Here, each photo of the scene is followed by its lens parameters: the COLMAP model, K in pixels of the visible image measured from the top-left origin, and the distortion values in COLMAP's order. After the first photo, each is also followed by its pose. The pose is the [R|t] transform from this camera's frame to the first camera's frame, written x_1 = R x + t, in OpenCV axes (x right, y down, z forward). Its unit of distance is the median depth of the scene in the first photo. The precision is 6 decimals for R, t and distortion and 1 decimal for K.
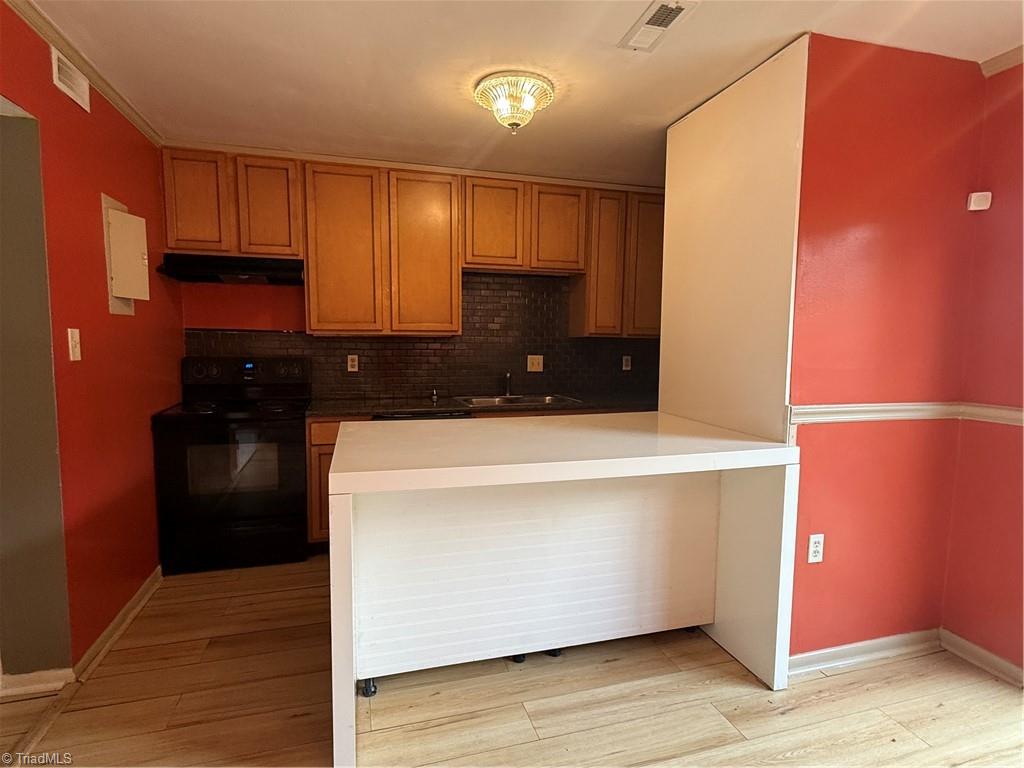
lens RADIAL K [[537.2, 0, 512.0], [0, 537.2, 384.0], [0, 0, 1]] dist [-0.001035, 0.001397]
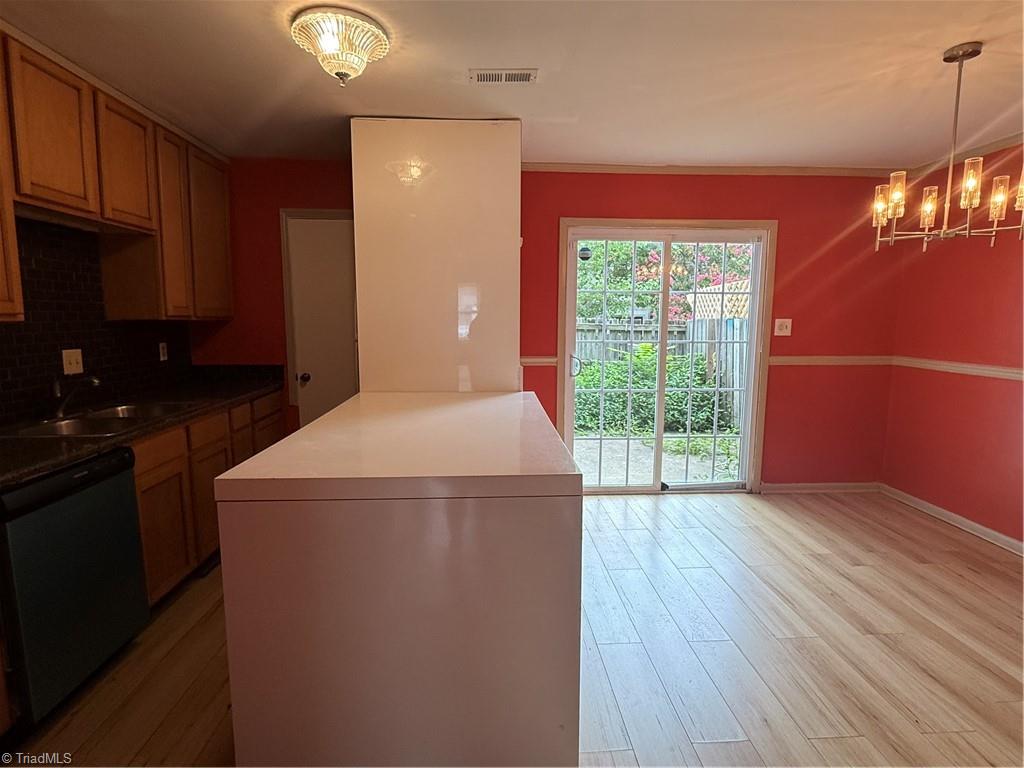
lens RADIAL K [[537.2, 0, 512.0], [0, 537.2, 384.0], [0, 0, 1]] dist [-0.001035, 0.001397]
pose [[0.227981, -0.130577, 0.964870, -0.517468], [0.082402, 0.989999, 0.114507, -0.046838], [-0.970172, 0.053402, 0.236461, 0.357425]]
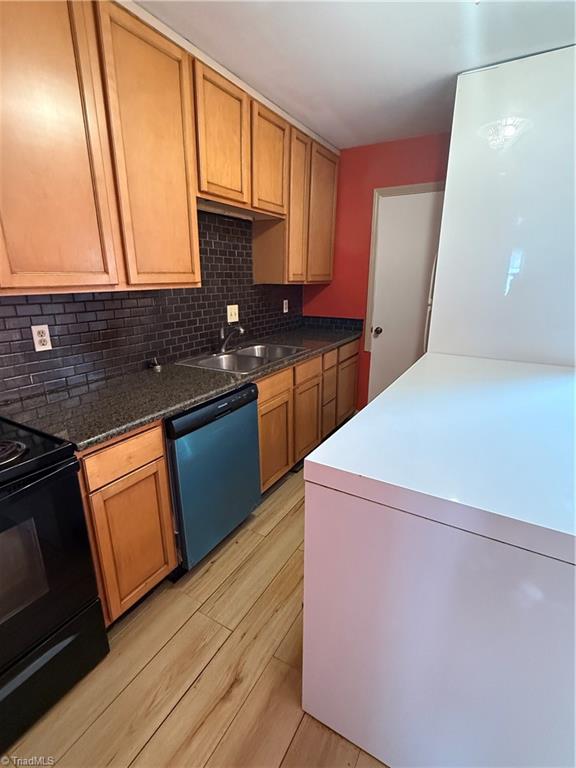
lens RADIAL K [[363.2, 0, 288.0], [0, 363.2, 384.0], [0, 0, 1]] dist [-0.002310, -0.000024]
pose [[0.729194, -0.204124, 0.653153, -0.374590], [0.063013, 0.970448, 0.232937, -0.067516], [-0.681399, -0.128699, 0.720508, 0.482495]]
